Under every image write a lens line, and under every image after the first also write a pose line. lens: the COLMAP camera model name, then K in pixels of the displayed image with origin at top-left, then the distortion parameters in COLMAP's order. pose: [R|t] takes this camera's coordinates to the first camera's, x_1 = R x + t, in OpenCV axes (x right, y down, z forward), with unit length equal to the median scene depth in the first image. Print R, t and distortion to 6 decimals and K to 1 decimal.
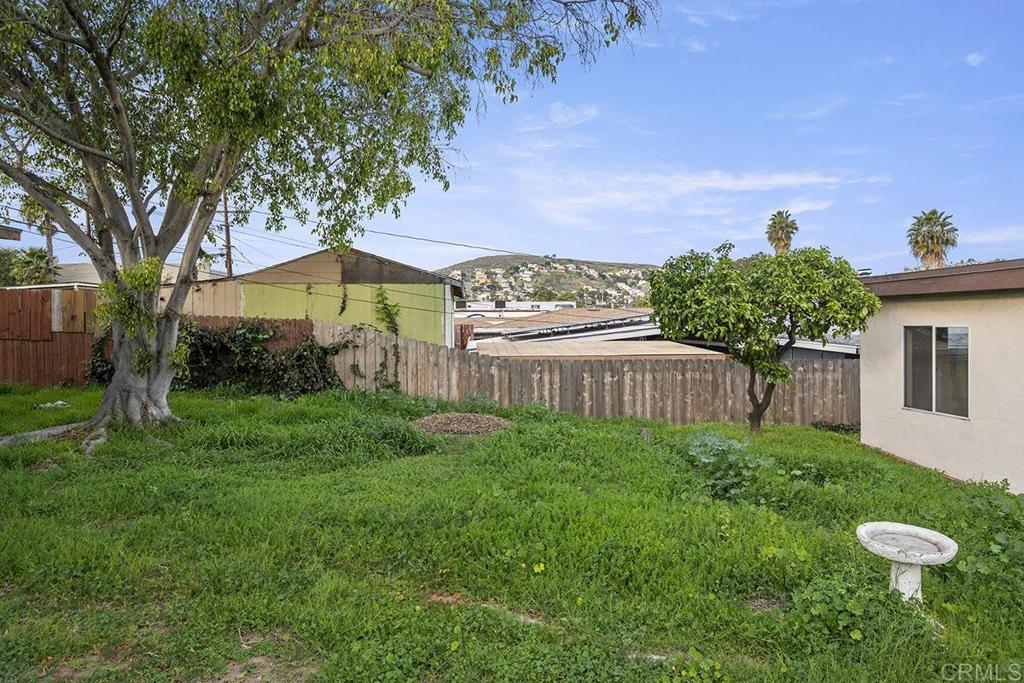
lens RADIAL K [[637.8, 0, 512.2], [0, 637.8, 335.4], [0, 0, 1]] dist [0.006105, 0.001380]
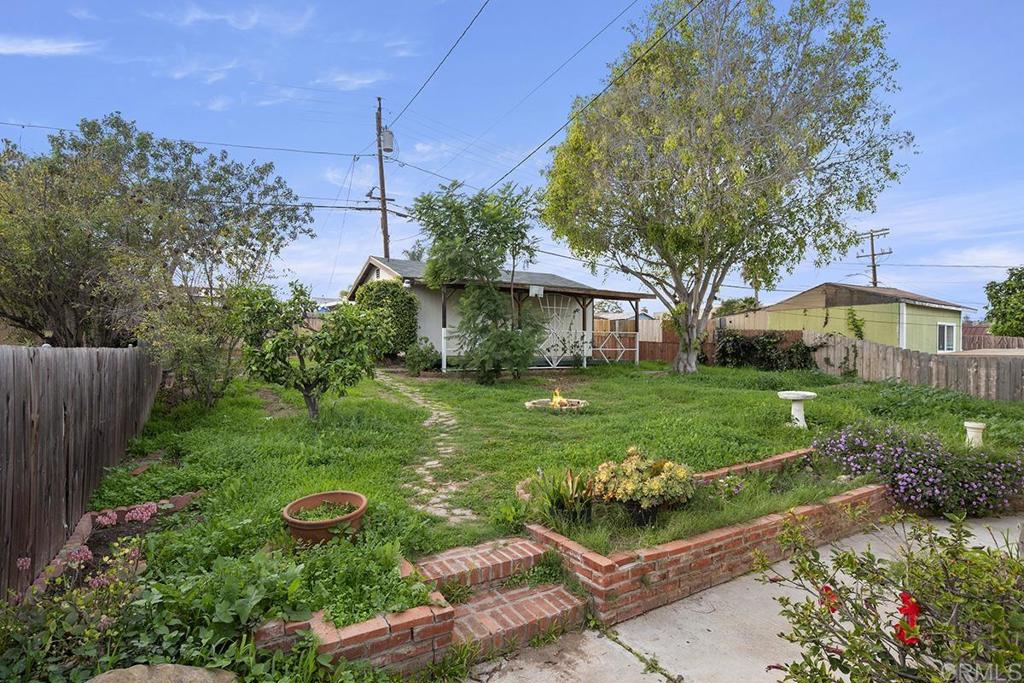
lens RADIAL K [[522.7, 0, 513.4], [0, 522.7, 345.5], [0, 0, 1]] dist [0.000498, 0.000060]
pose [[0.422688, -0.004165, -0.906266, 0.594177], [-0.021644, 0.999658, -0.014689, 0.050251], [0.906017, 0.025824, 0.422453, -0.259213]]
